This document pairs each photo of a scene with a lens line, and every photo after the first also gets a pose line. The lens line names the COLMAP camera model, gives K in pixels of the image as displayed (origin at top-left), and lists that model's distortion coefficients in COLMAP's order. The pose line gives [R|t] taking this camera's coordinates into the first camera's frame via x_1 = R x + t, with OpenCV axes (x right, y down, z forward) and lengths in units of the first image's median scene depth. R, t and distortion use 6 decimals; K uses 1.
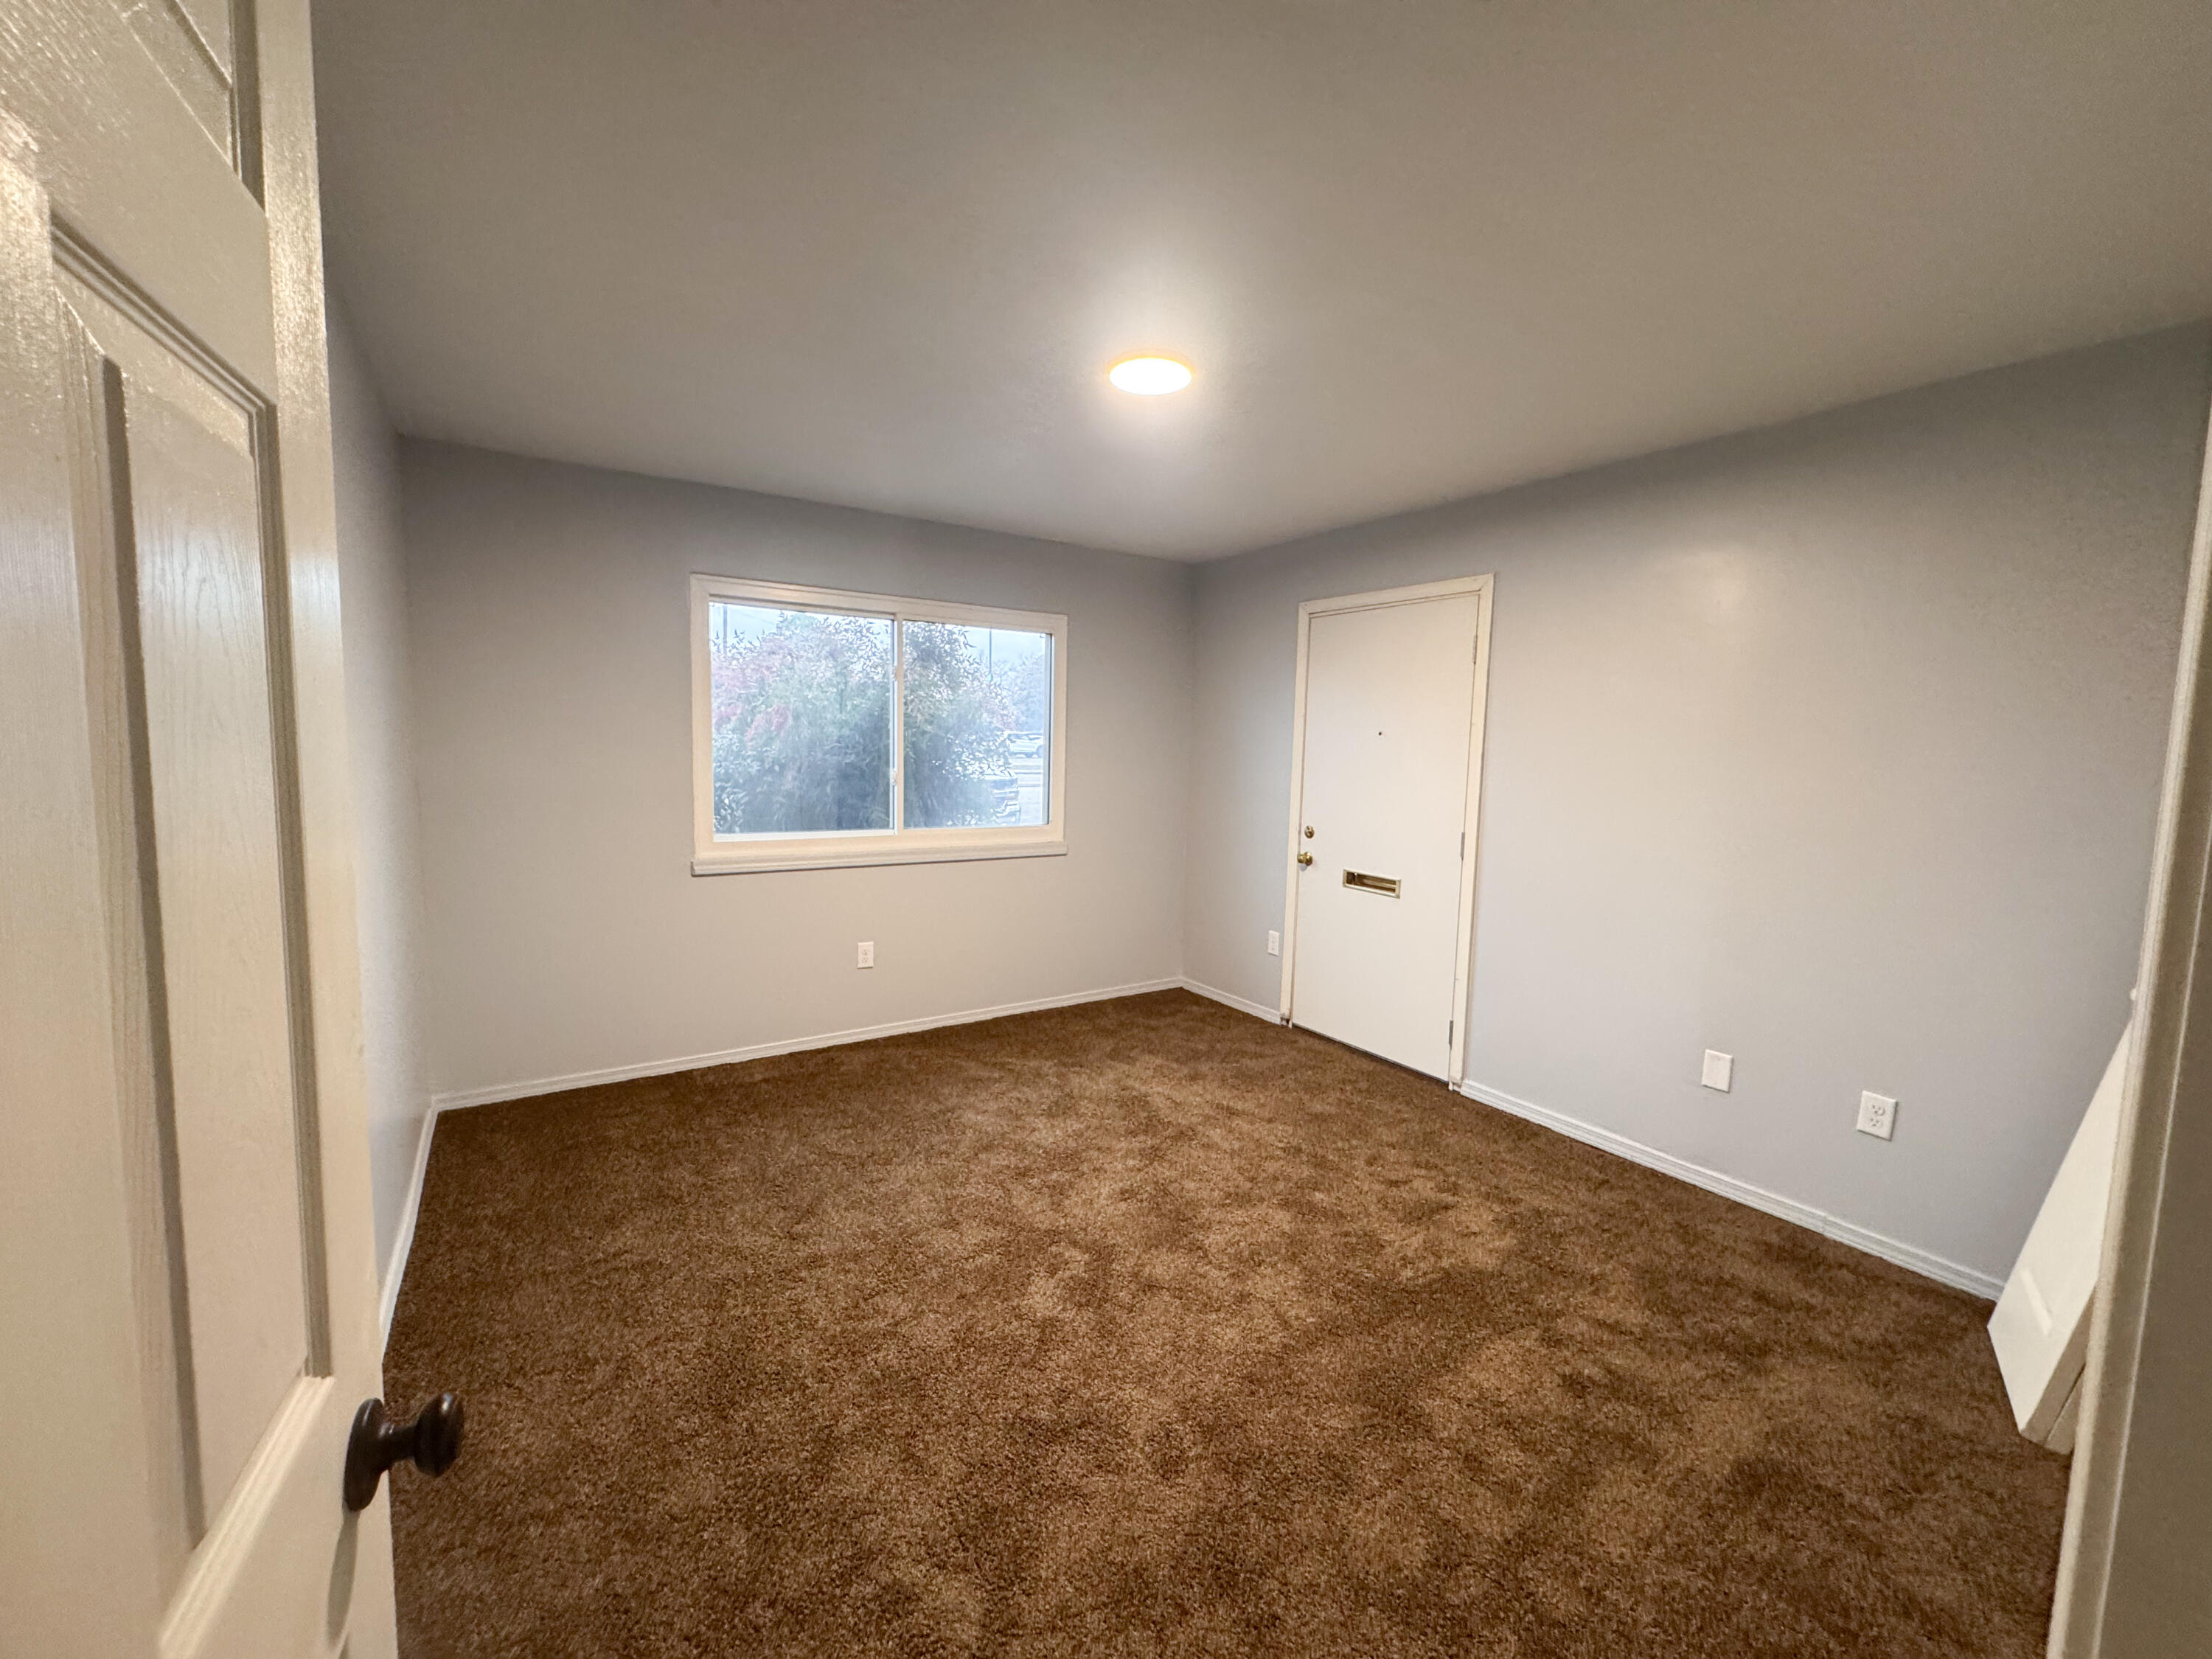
lens RADIAL K [[892.5, 0, 1105.8], [0, 892.5, 825.8], [0, 0, 1]] dist [0.000711, 0.000644]
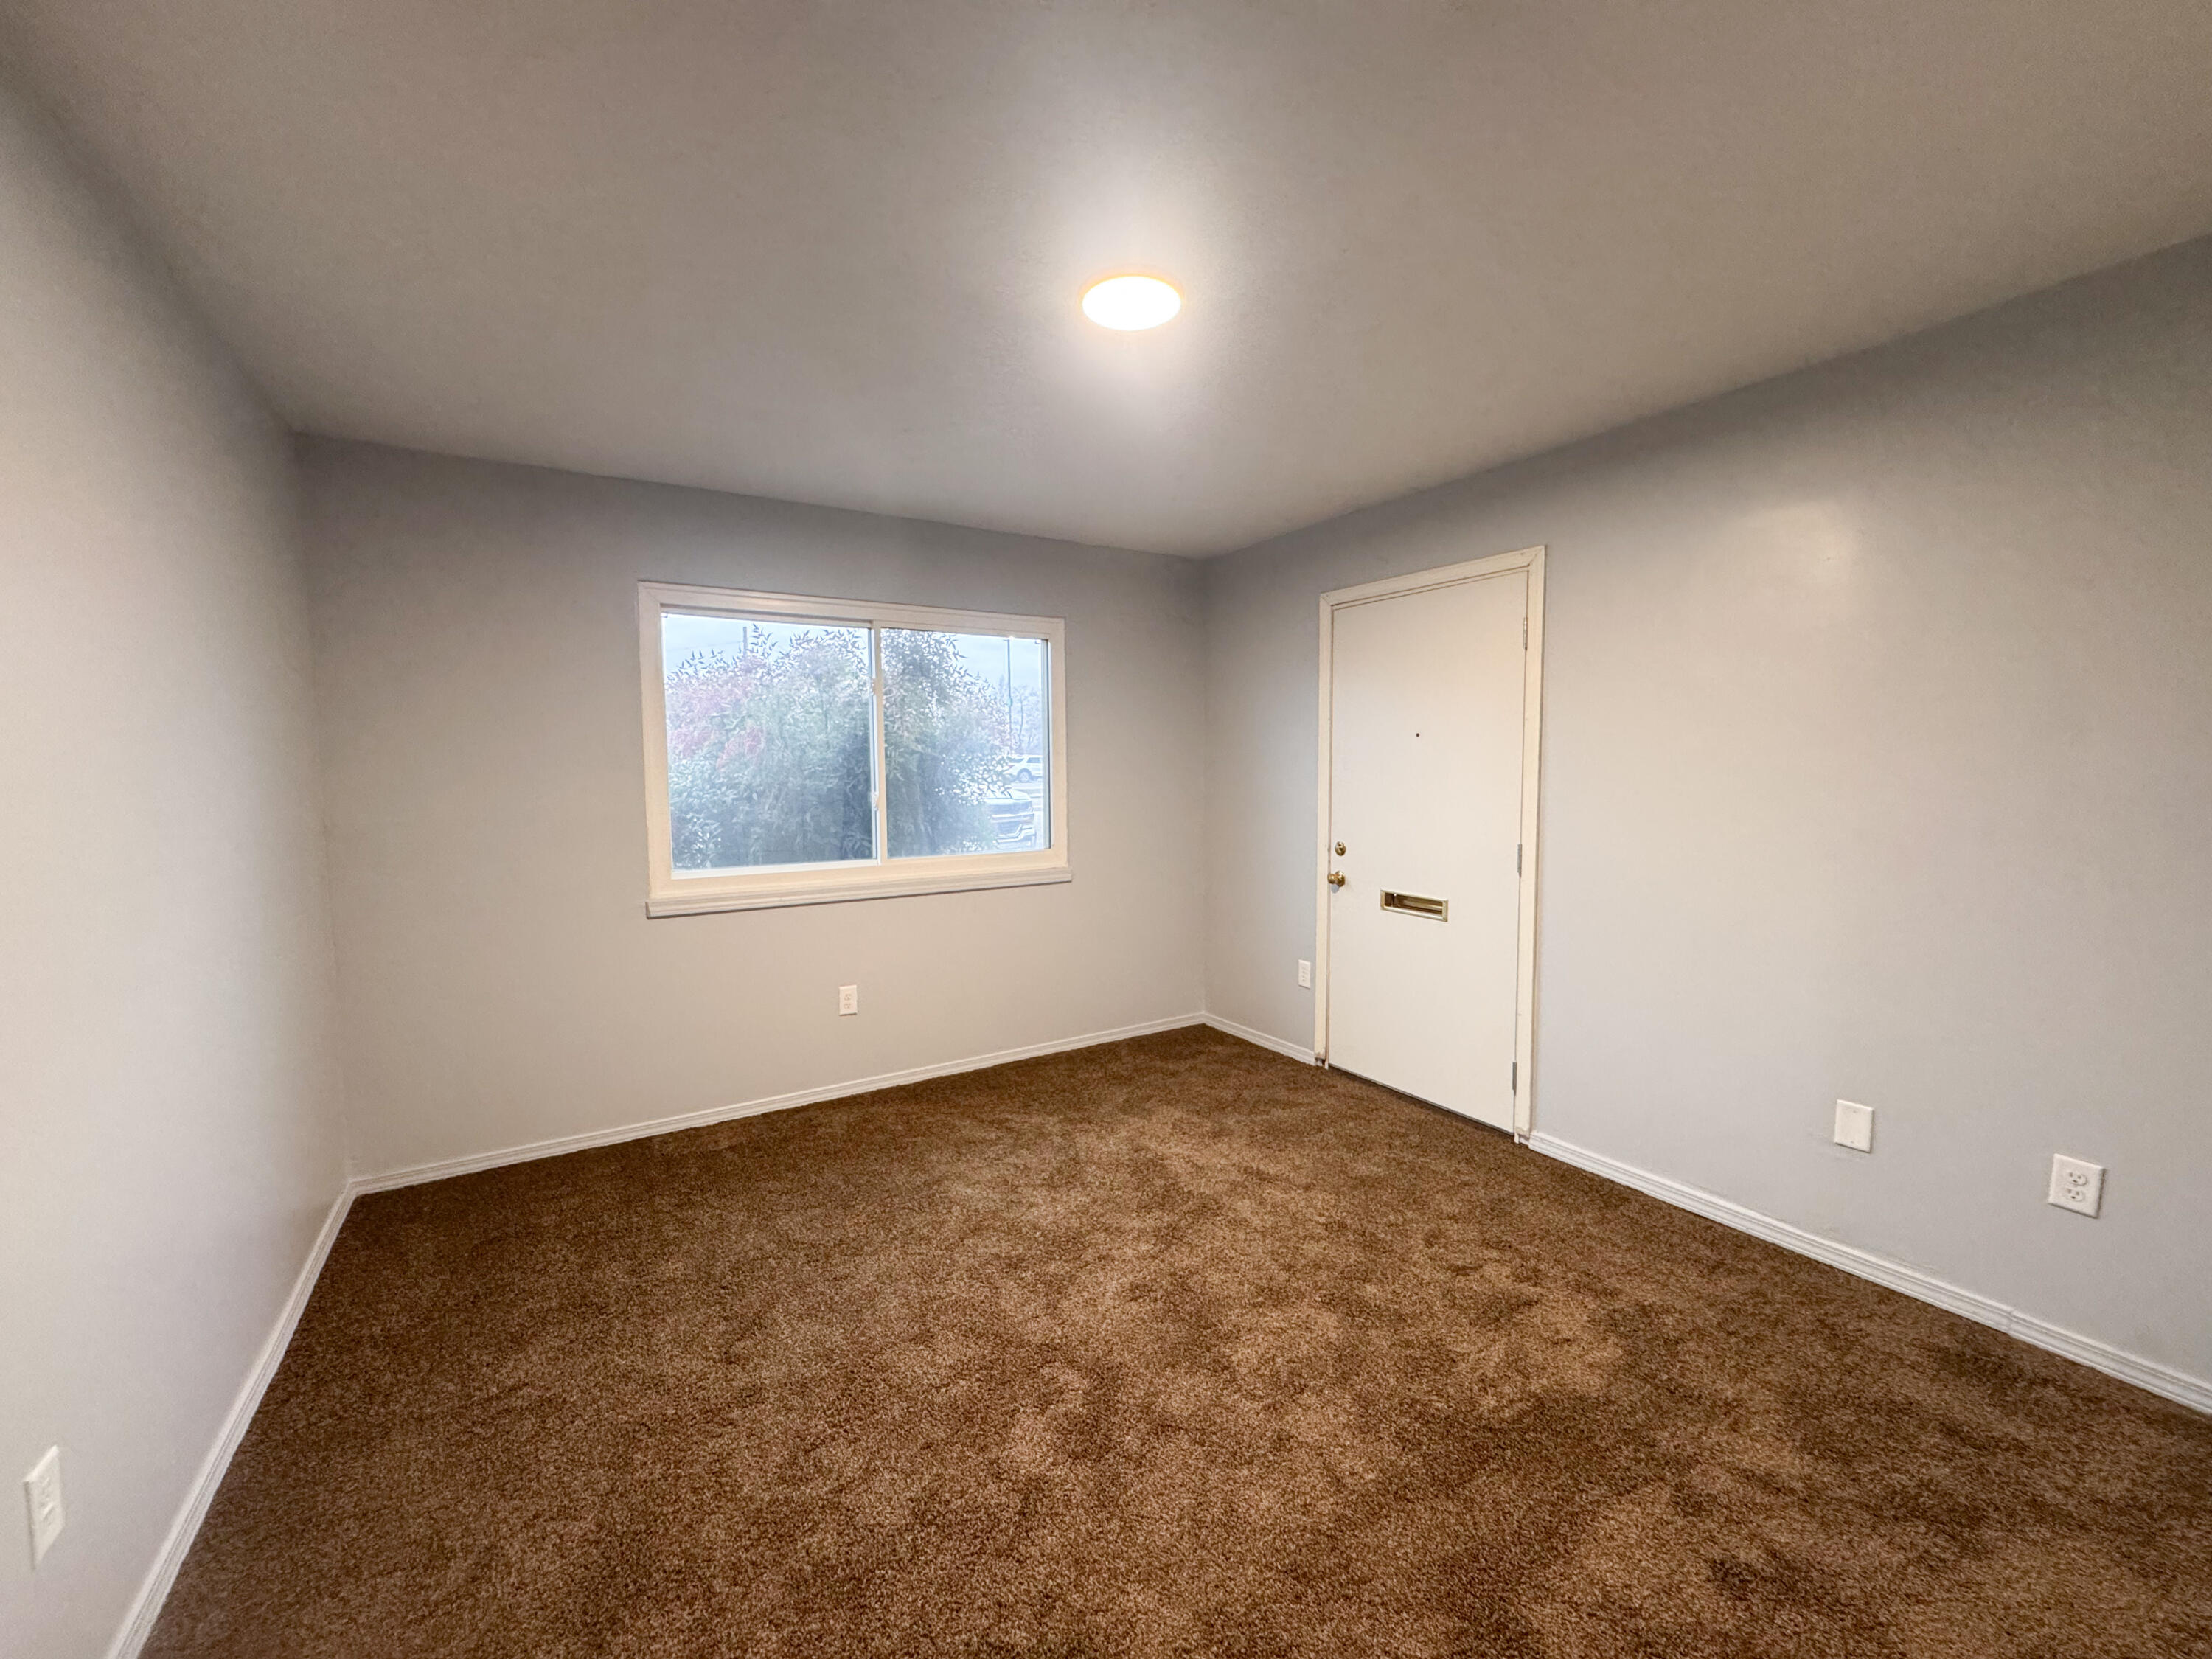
lens RADIAL K [[892.5, 0, 1105.8], [0, 892.5, 825.8], [0, 0, 1]] dist [0.000711, 0.000644]
pose [[0.999174, -0.029865, -0.027560, 0.026676], [0.029178, 0.999261, -0.025011, -0.000576], [0.028286, 0.024186, 0.999307, 0.142301]]
